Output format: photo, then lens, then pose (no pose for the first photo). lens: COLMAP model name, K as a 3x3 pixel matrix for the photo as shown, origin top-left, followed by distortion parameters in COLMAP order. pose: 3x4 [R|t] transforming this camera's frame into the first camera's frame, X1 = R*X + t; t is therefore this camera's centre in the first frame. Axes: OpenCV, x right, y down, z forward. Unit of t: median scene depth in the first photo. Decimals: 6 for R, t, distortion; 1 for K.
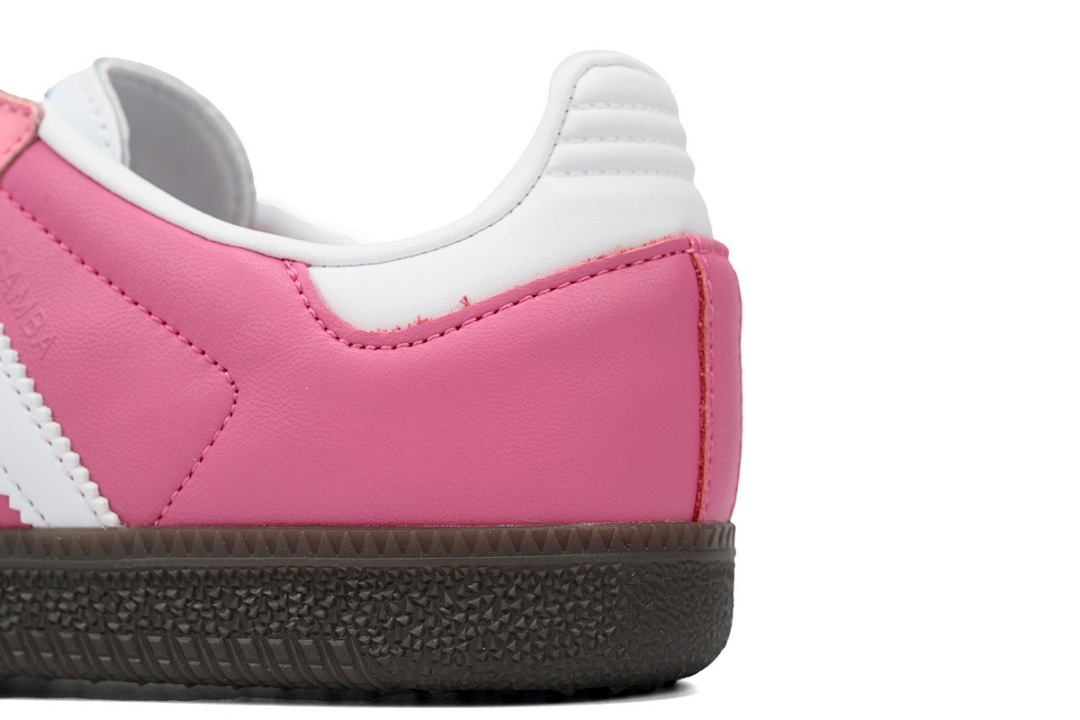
lens RADIAL K [[2457.3, 0, 540.3], [0, 2457.3, 359.9], [0, 0, 1]] dist [0.039567, 0.000000]
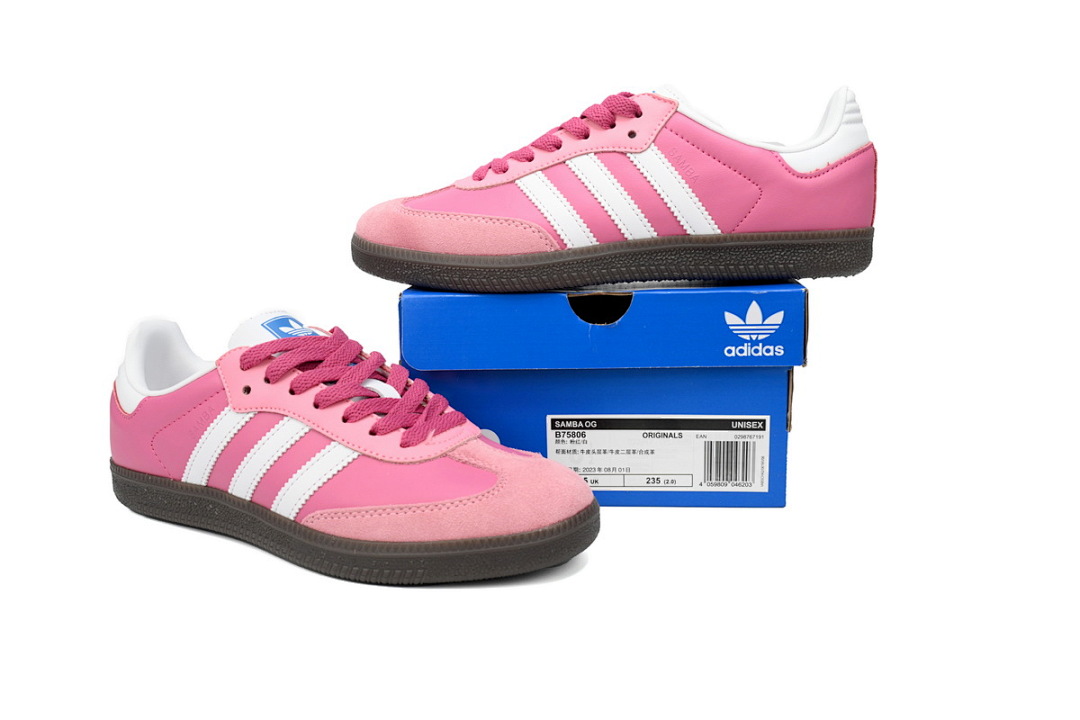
lens RADIAL K [[1052.8, 0, 537.0], [0, 1052.8, 360.8], [0, 0, 1]] dist [-0.001470, 0.000000]
pose [[0.964415, -0.060886, 0.257286, -0.787209], [0.012840, 0.982761, 0.184435, -0.028633], [-0.264080, -0.174568, 0.948572, -0.310694]]
